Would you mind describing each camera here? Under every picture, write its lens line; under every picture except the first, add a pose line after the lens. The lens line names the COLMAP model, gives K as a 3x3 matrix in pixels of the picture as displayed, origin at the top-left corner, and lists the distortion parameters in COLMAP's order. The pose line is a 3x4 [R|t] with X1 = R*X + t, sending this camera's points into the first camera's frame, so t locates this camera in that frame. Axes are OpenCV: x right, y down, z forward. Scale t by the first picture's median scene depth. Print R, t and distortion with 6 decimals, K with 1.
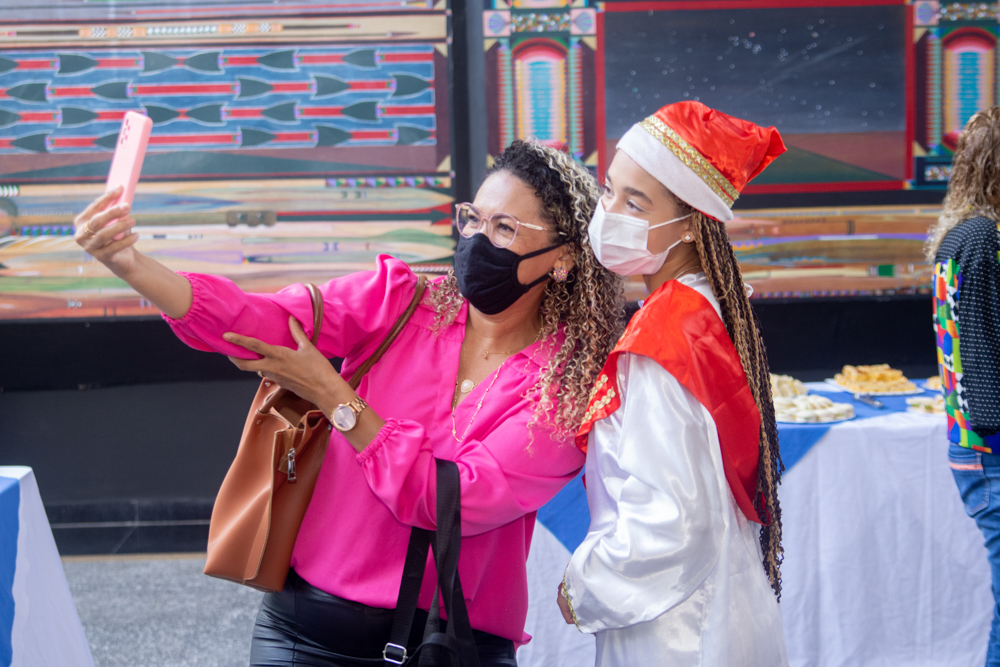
lens RADIAL K [[2122.6, 0, 500.0], [0, 2122.6, 333.5], [0, 0, 1]] dist [0.013674, 0.101767]
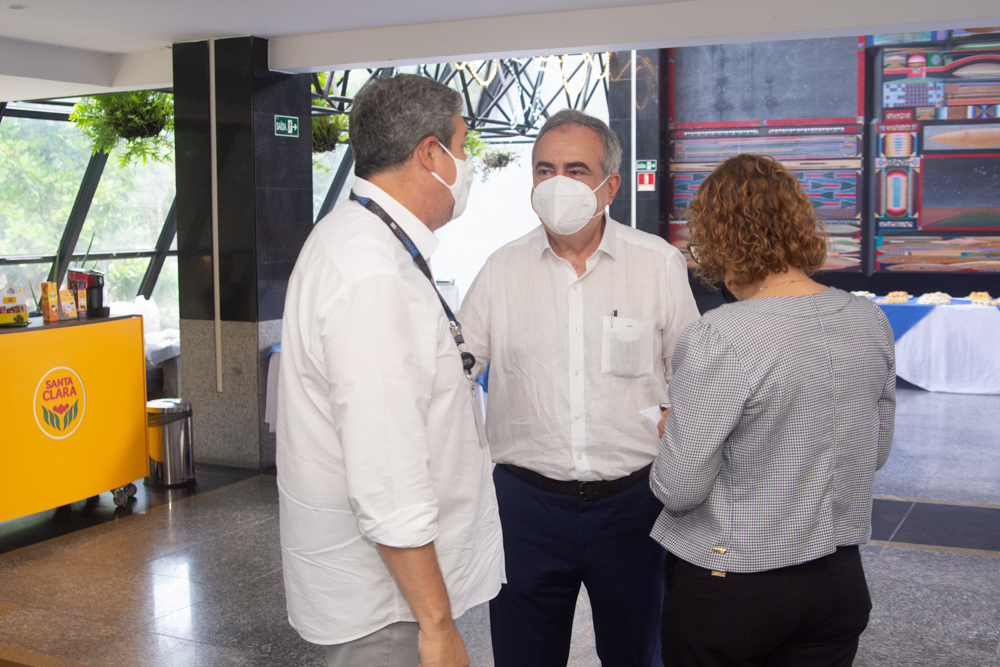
lens RADIAL K [[1227.0, 0, 500.0], [0, 1227.0, 333.5], [0, 0, 1]] dist [-0.107506, 0.072813]
pose [[0.885583, 0.061509, -0.460391, 0.284349], [-0.057867, 0.998081, 0.022035, 0.058822], [0.460863, 0.007128, 0.887443, -0.544947]]
